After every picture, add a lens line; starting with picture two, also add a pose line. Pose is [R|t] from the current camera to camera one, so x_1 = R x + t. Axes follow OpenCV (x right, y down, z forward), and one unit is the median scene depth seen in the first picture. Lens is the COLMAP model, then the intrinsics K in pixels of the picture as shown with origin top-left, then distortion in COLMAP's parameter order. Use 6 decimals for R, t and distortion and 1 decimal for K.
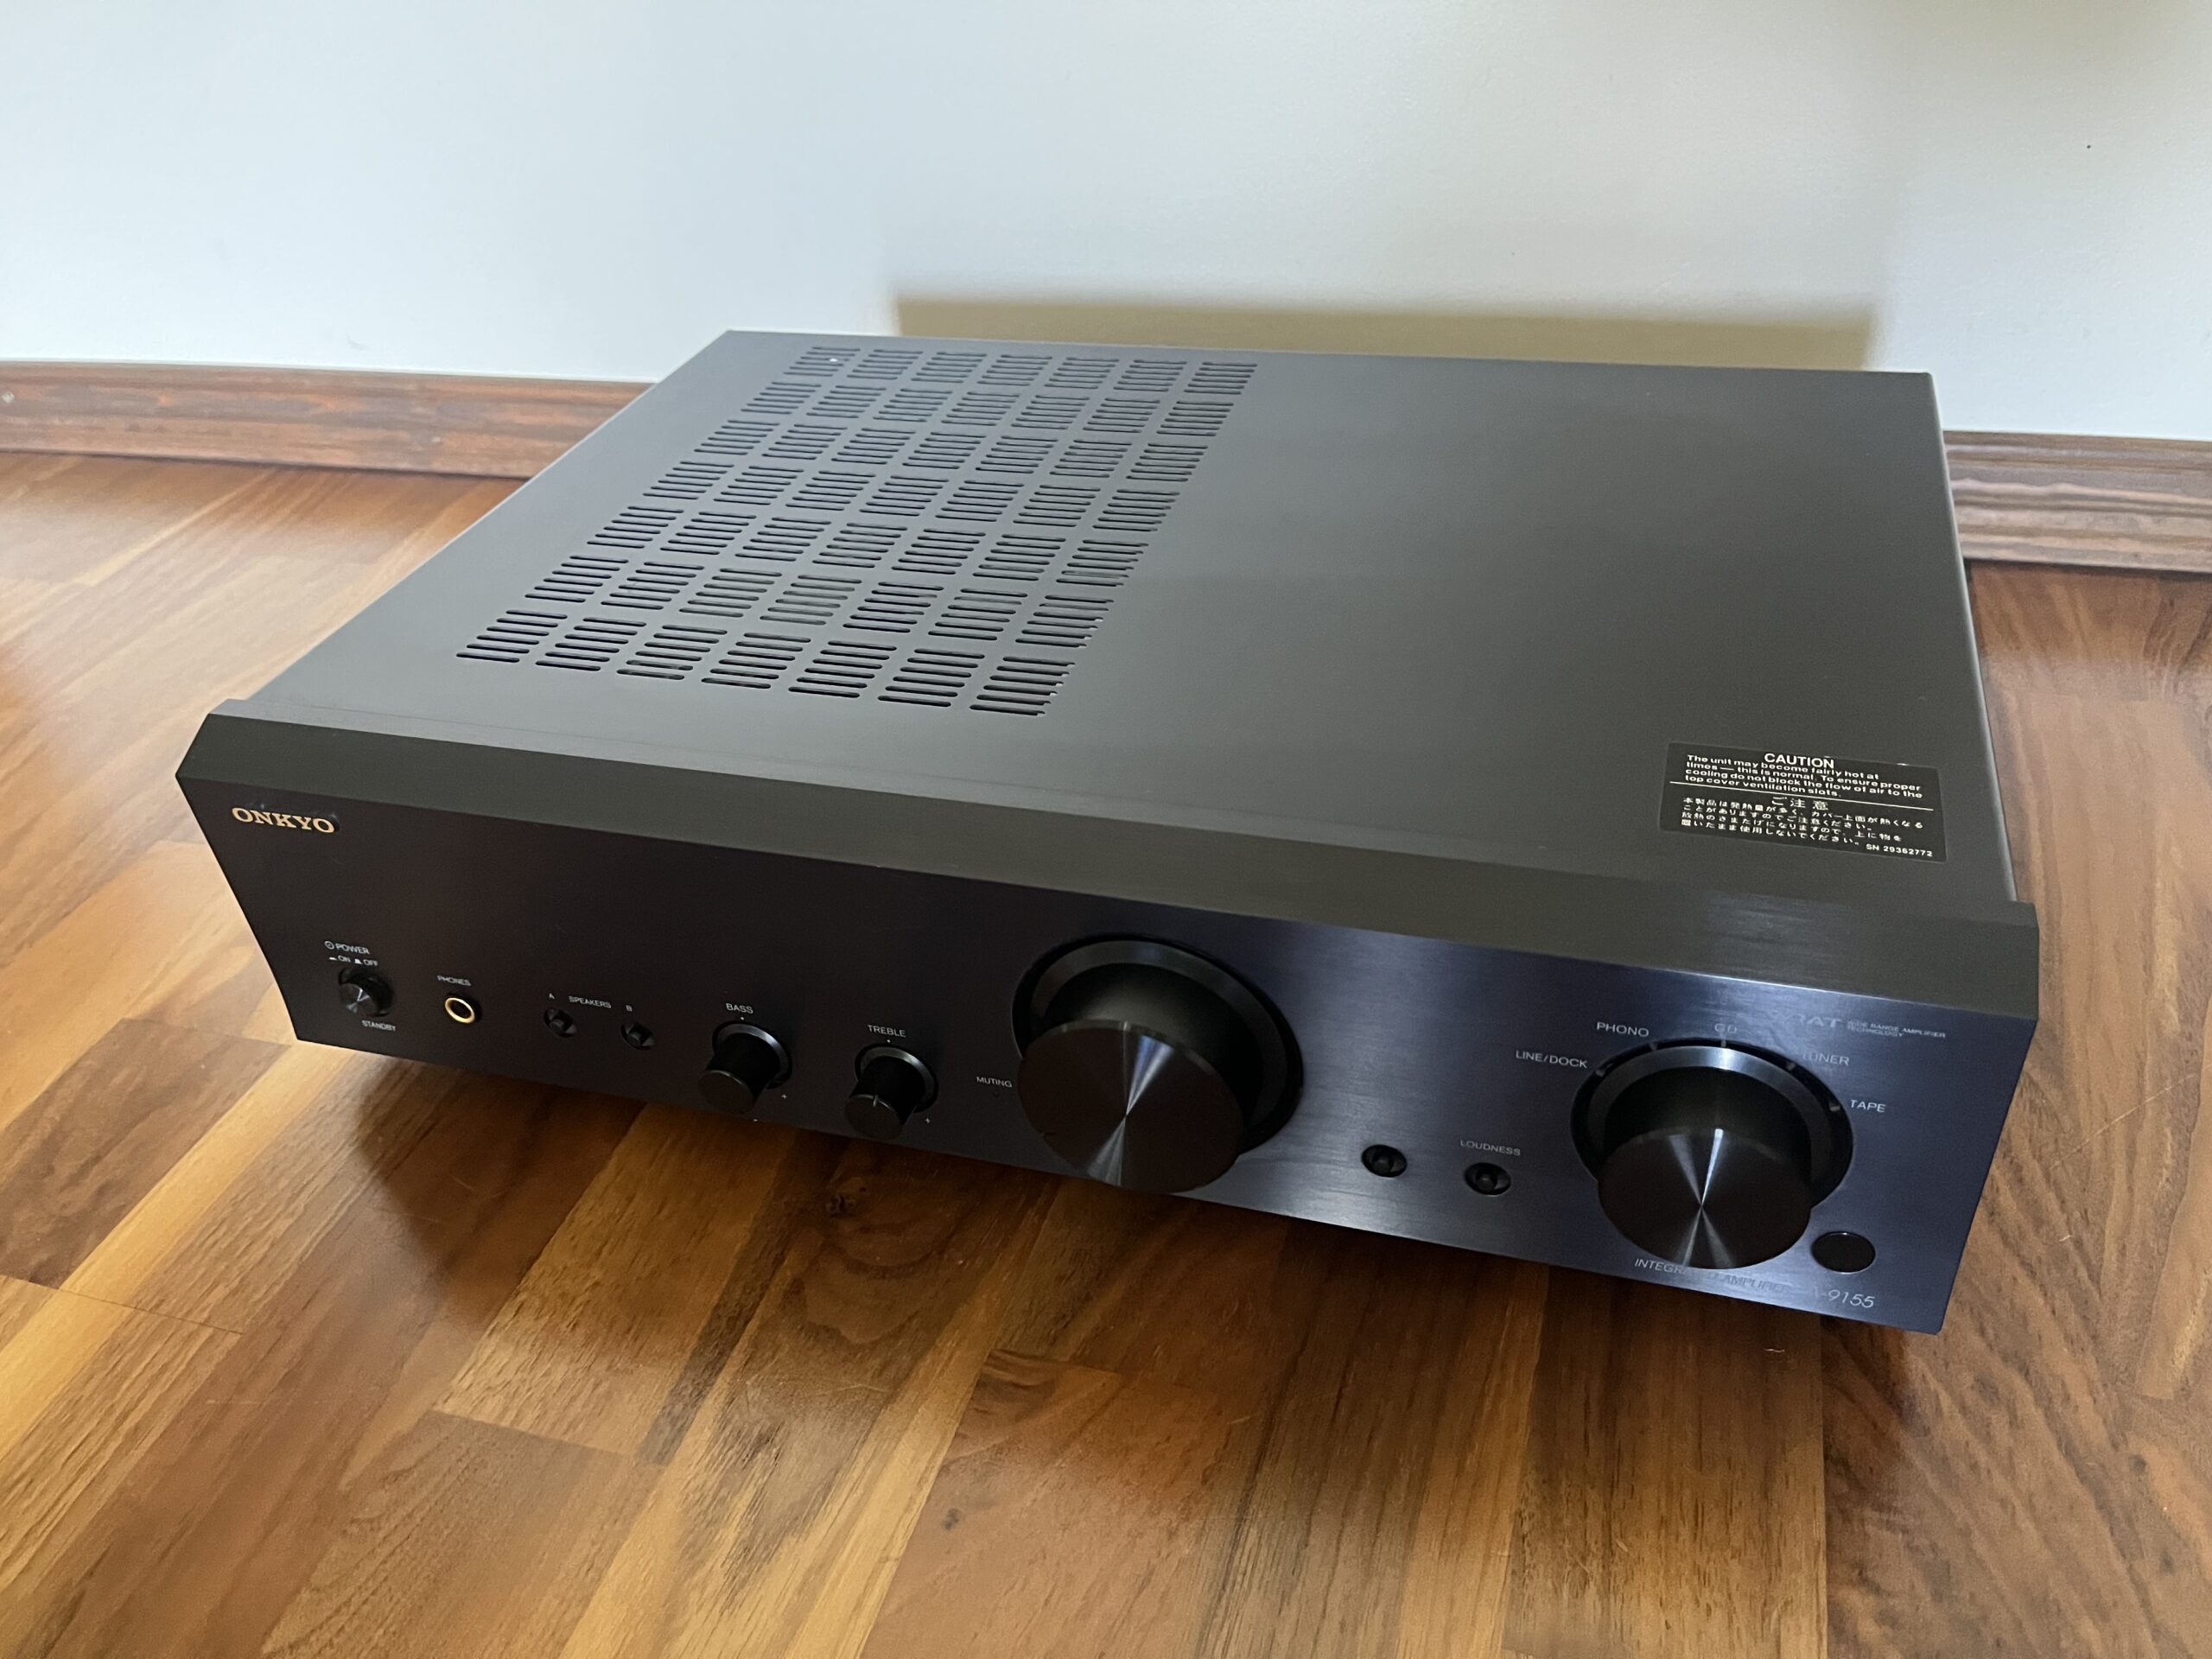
lens RADIAL K [[1712.3, 0, 1118.3], [0, 1712.3, 834.3], [0, 0, 1]] dist [0.036162, -0.063142]
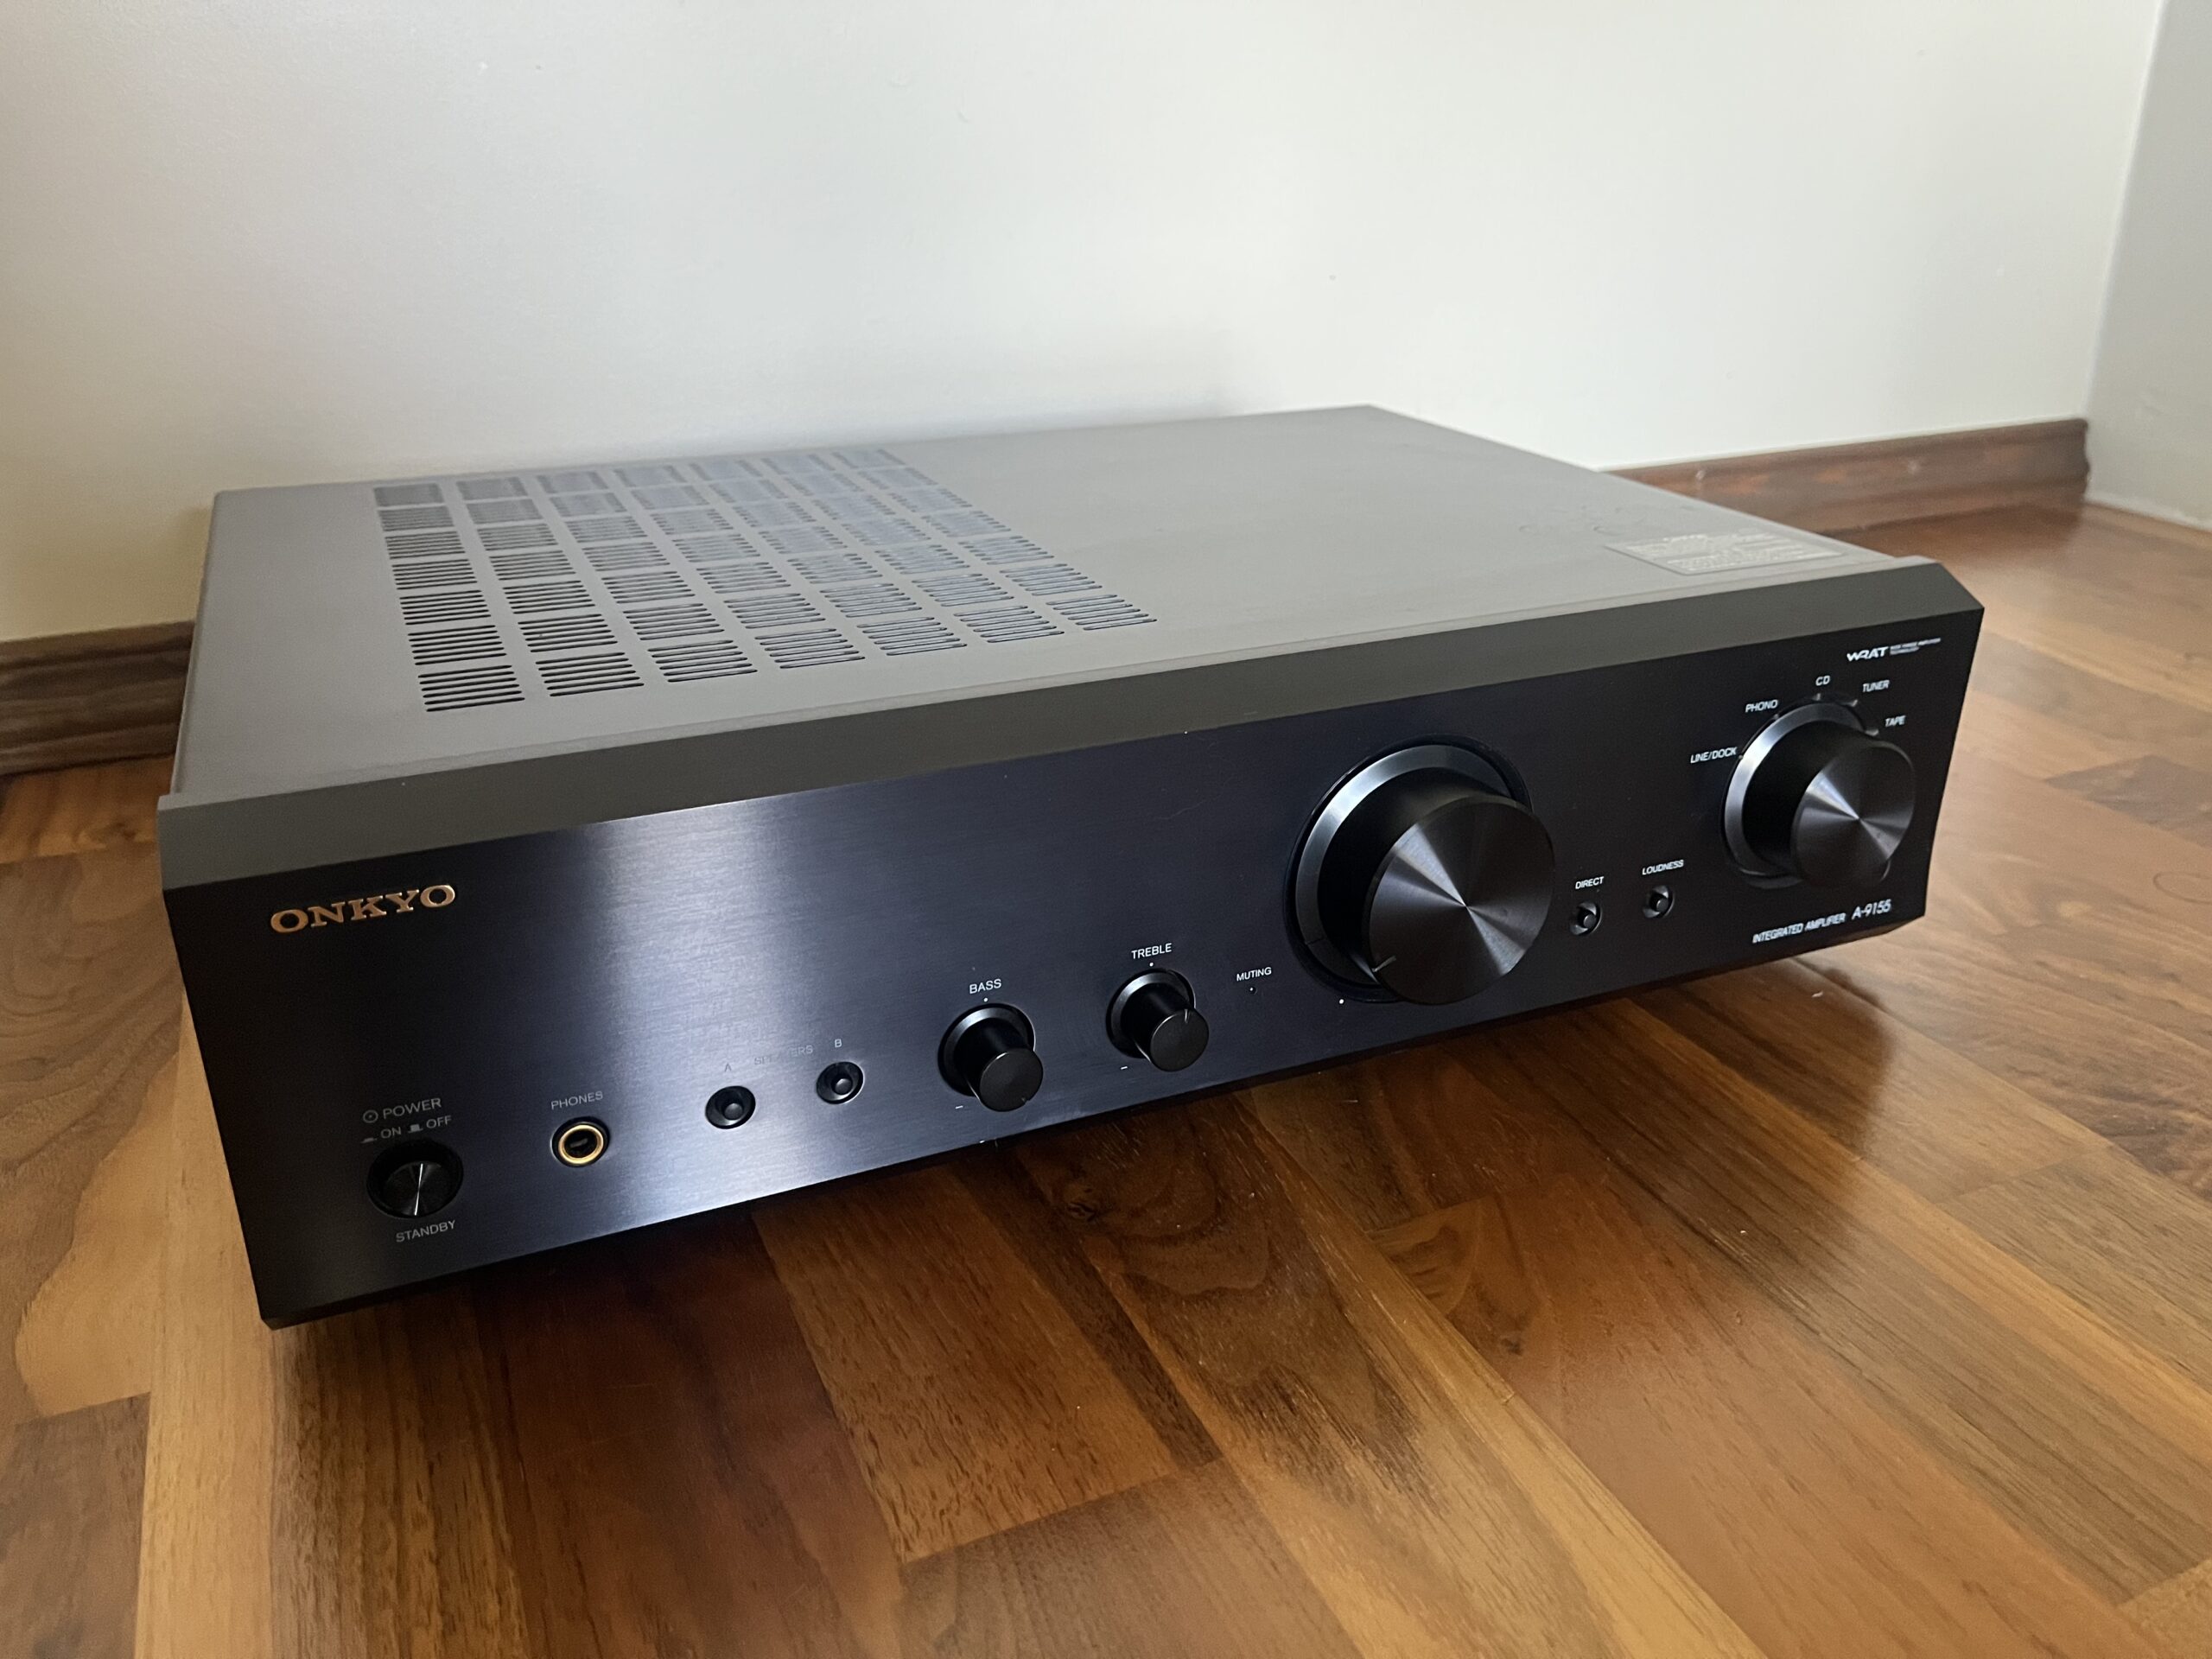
lens RADIAL K [[1712.3, 0, 1093.2], [0, 1712.3, 814.7], [0, 0, 1]] dist [0.036162, -0.063142]
pose [[0.753696, -0.183476, 0.631093, -0.777323], [0.339386, 0.930958, -0.134665, 0.170461], [-0.562813, 0.315680, 0.763929, 0.307721]]
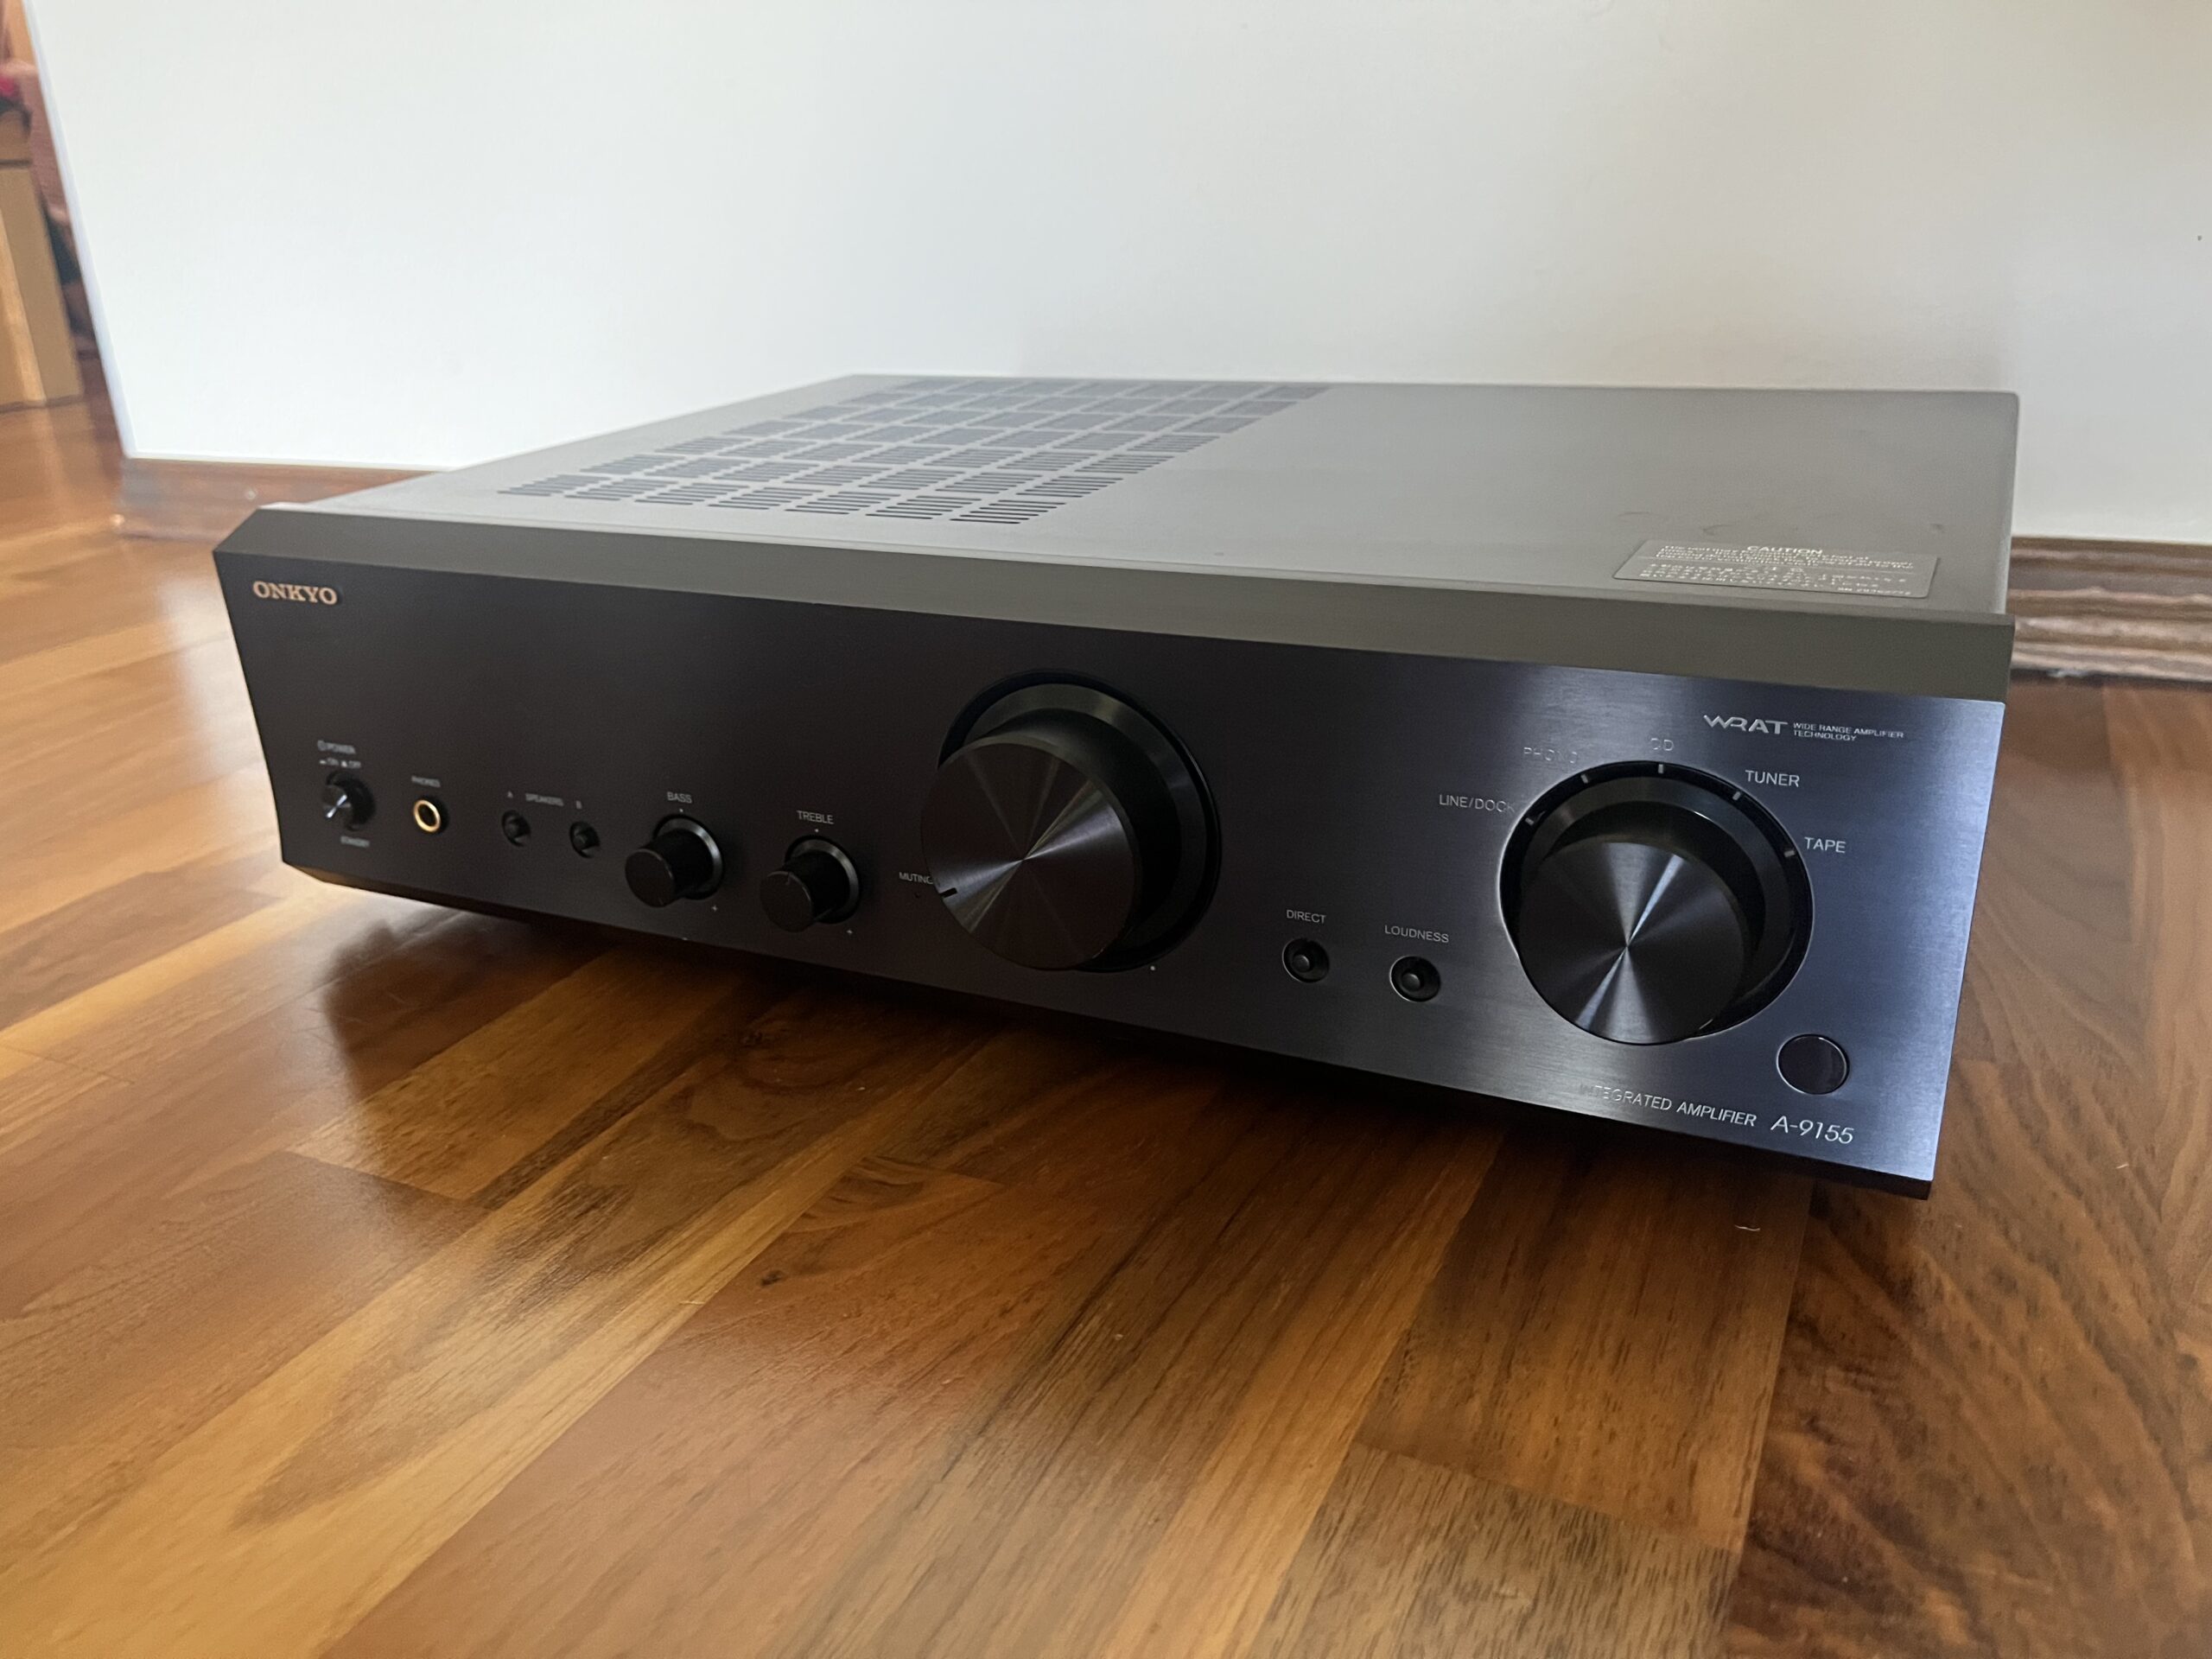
lens RADIAL K [[1712.3, 0, 1120.1], [0, 1712.3, 831.1], [0, 0, 1]] dist [0.036162, -0.063142]
pose [[0.987032, 0.088184, -0.134129, 0.173583], [-0.117856, 0.965415, -0.232561, 0.347256], [0.108982, 0.245353, 0.963289, 0.102131]]
